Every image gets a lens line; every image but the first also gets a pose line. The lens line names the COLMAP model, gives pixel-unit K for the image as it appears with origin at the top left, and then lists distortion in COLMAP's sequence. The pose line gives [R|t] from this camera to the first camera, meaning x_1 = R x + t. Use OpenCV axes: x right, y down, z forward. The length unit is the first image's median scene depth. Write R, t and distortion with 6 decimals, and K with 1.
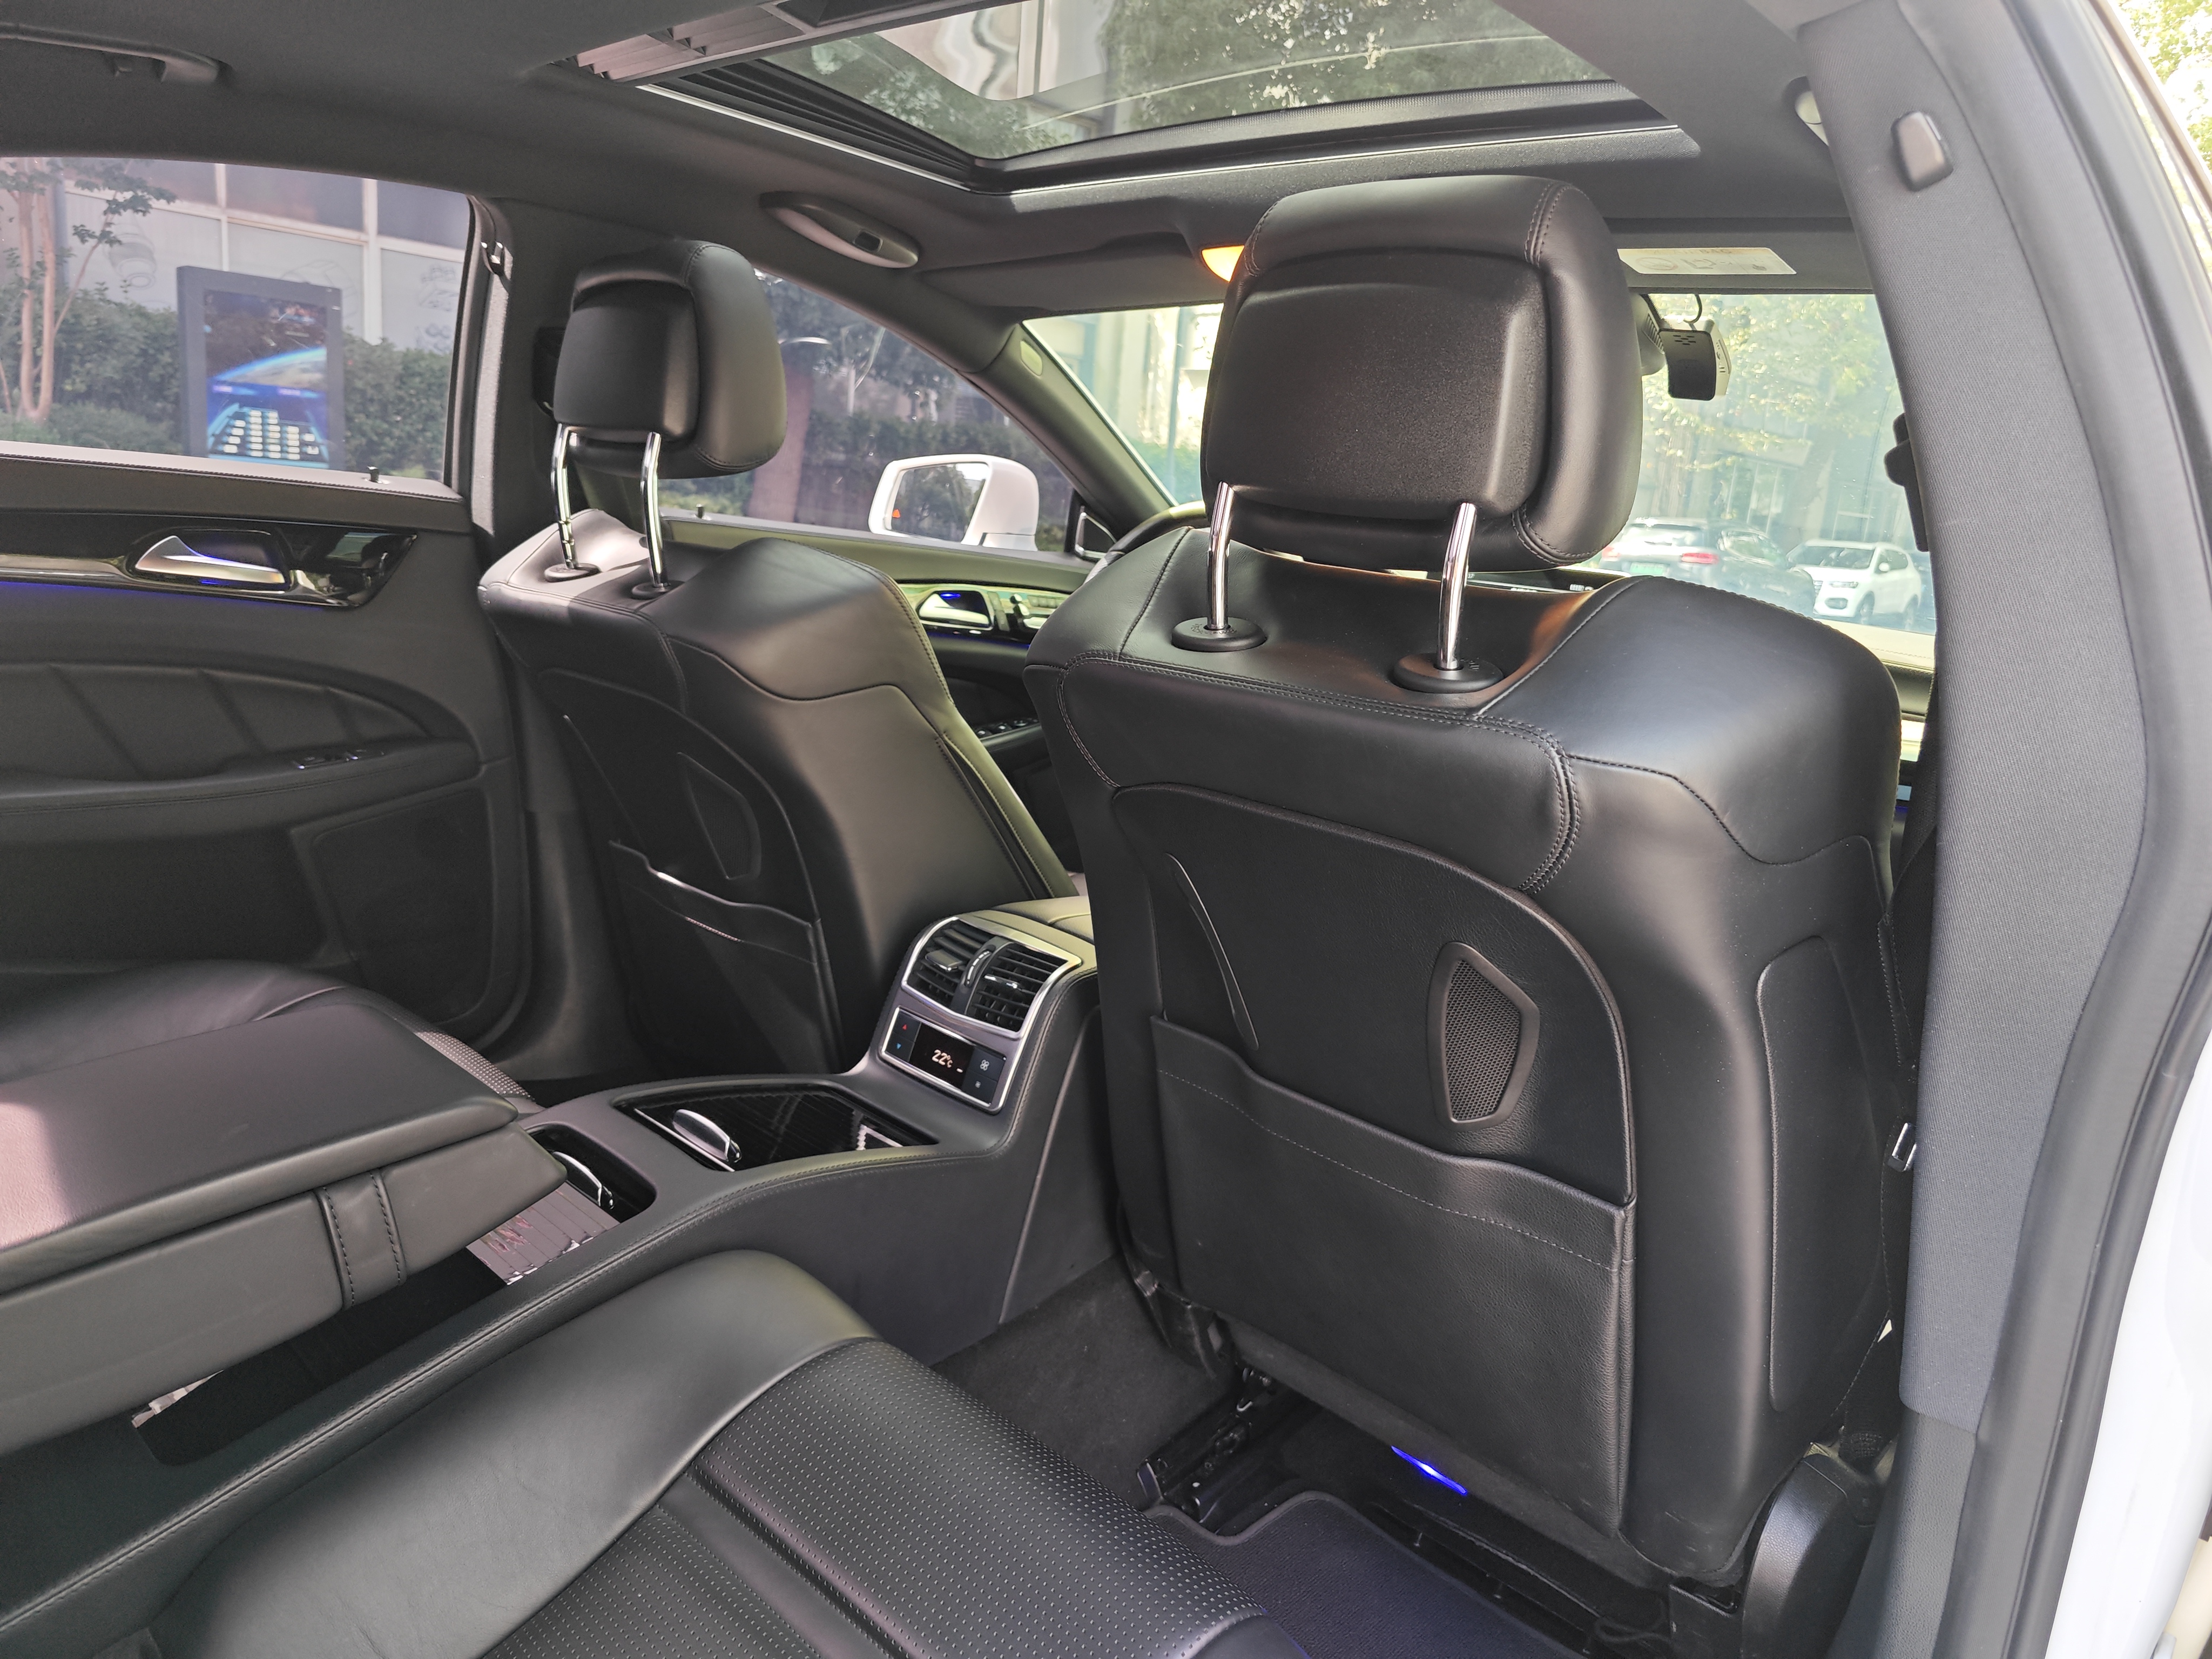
lens RADIAL K [[1478.6, 0, 1098.6], [0, 1478.6, 844.3], [0, 0, 1]] dist [0.040004, -0.022195]
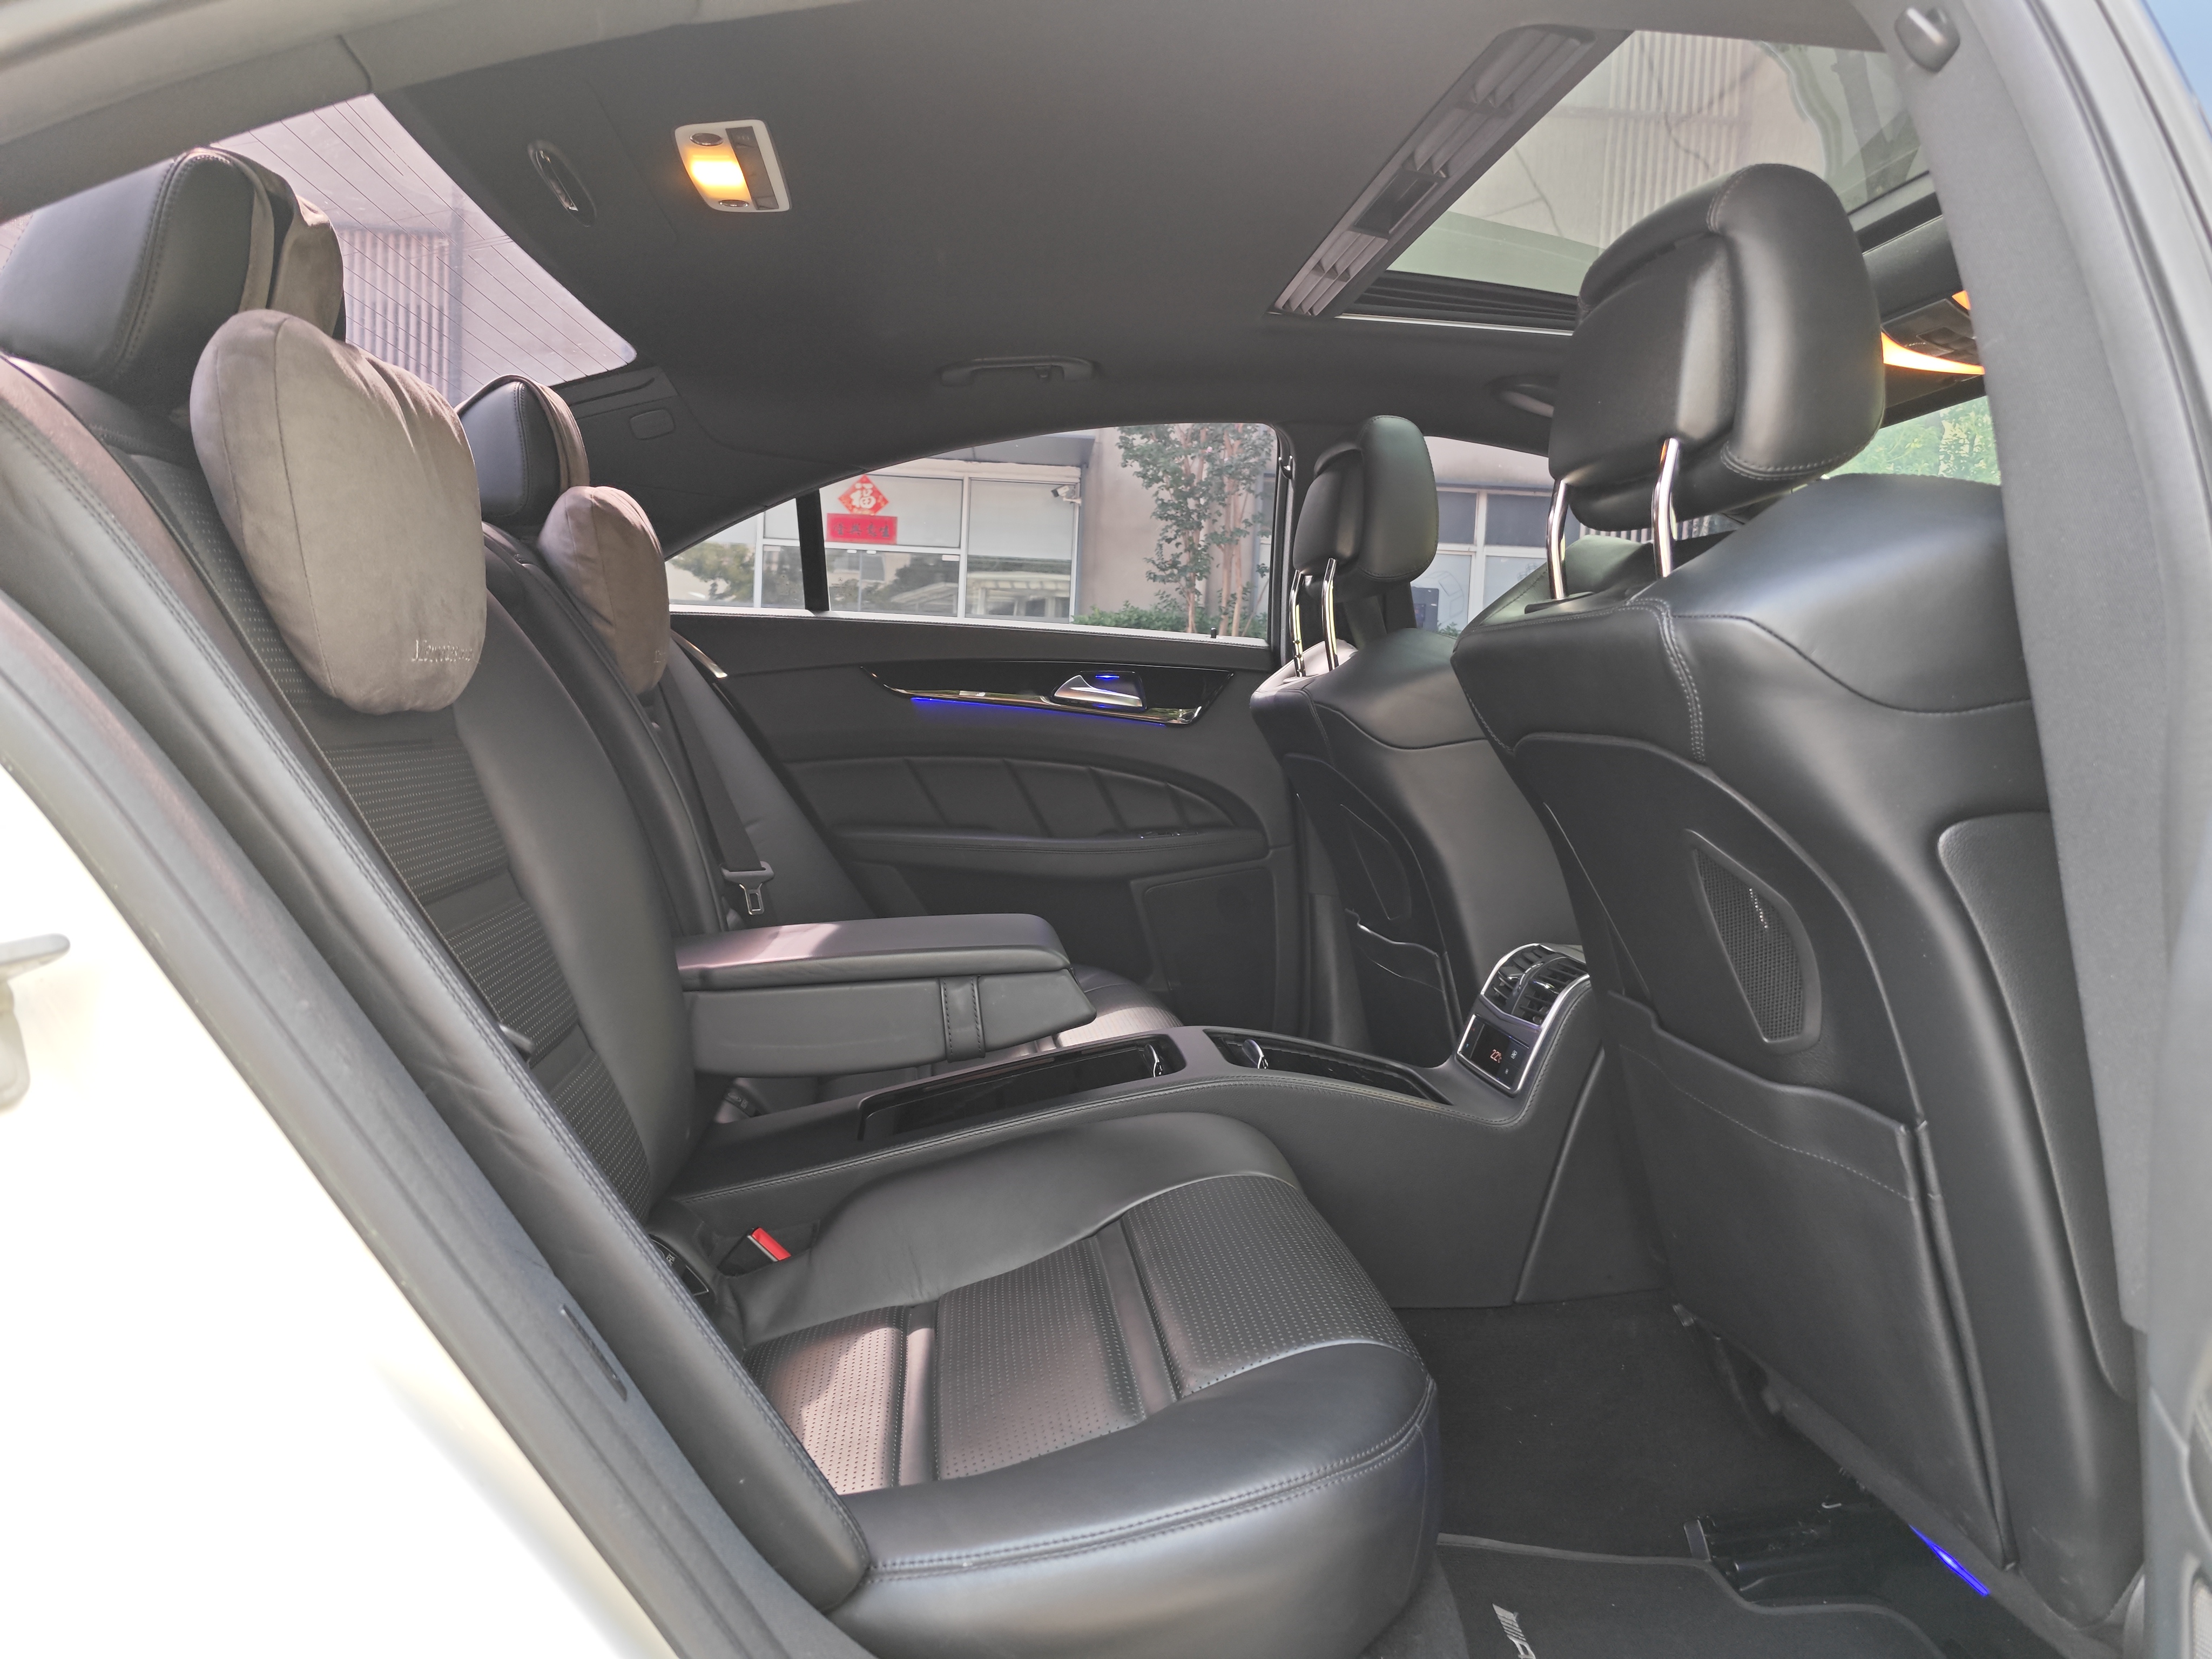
lens RADIAL K [[1483.9, 0, 1104.7], [0, 1483.9, 837.2], [0, 0, 1]] dist [0.049379, -0.050793]
pose [[0.754055, -0.003538, -0.656802, 0.401621], [-0.124521, 0.981080, -0.148244, 0.180975], [0.644900, 0.193570, 0.739347, -0.056742]]
